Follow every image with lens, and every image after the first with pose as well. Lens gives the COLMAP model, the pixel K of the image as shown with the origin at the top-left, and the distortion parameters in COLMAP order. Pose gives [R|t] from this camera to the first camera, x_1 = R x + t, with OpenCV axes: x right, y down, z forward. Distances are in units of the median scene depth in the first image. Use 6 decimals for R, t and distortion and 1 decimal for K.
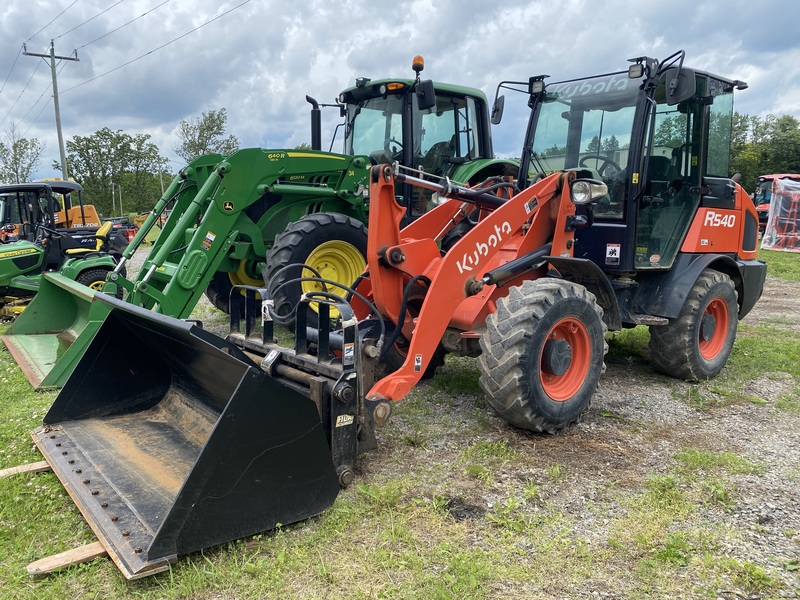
lens RADIAL K [[599.4, 0, 402.1], [0, 599.4, 289.1], [0, 0, 1]] dist [0.052965, -0.059534]
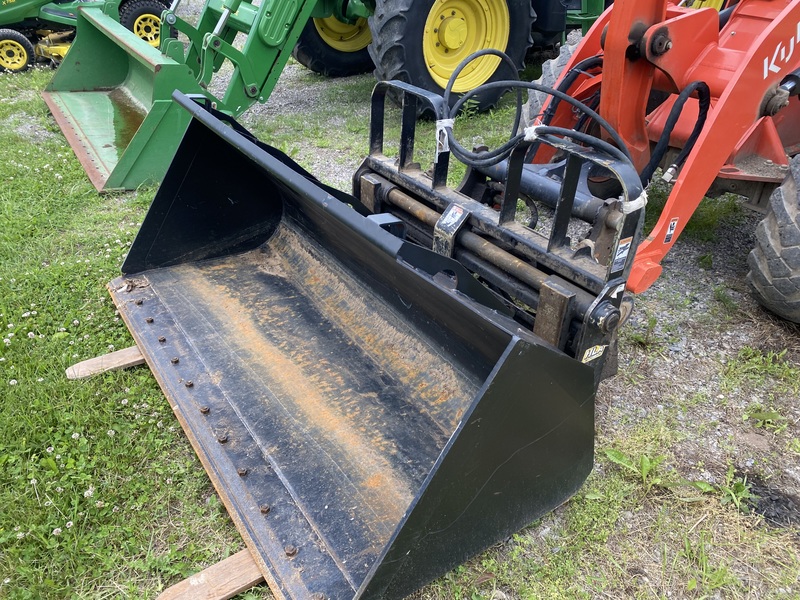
lens RADIAL K [[599.4, 0, 402.1], [0, 599.4, 289.1], [0, 0, 1]] dist [0.052965, -0.059534]
pose [[0.995410, 0.075640, -0.058627, -0.216155], [-0.043852, 0.905020, 0.423102, -0.080248], [0.085062, -0.418589, 0.904183, 0.369923]]
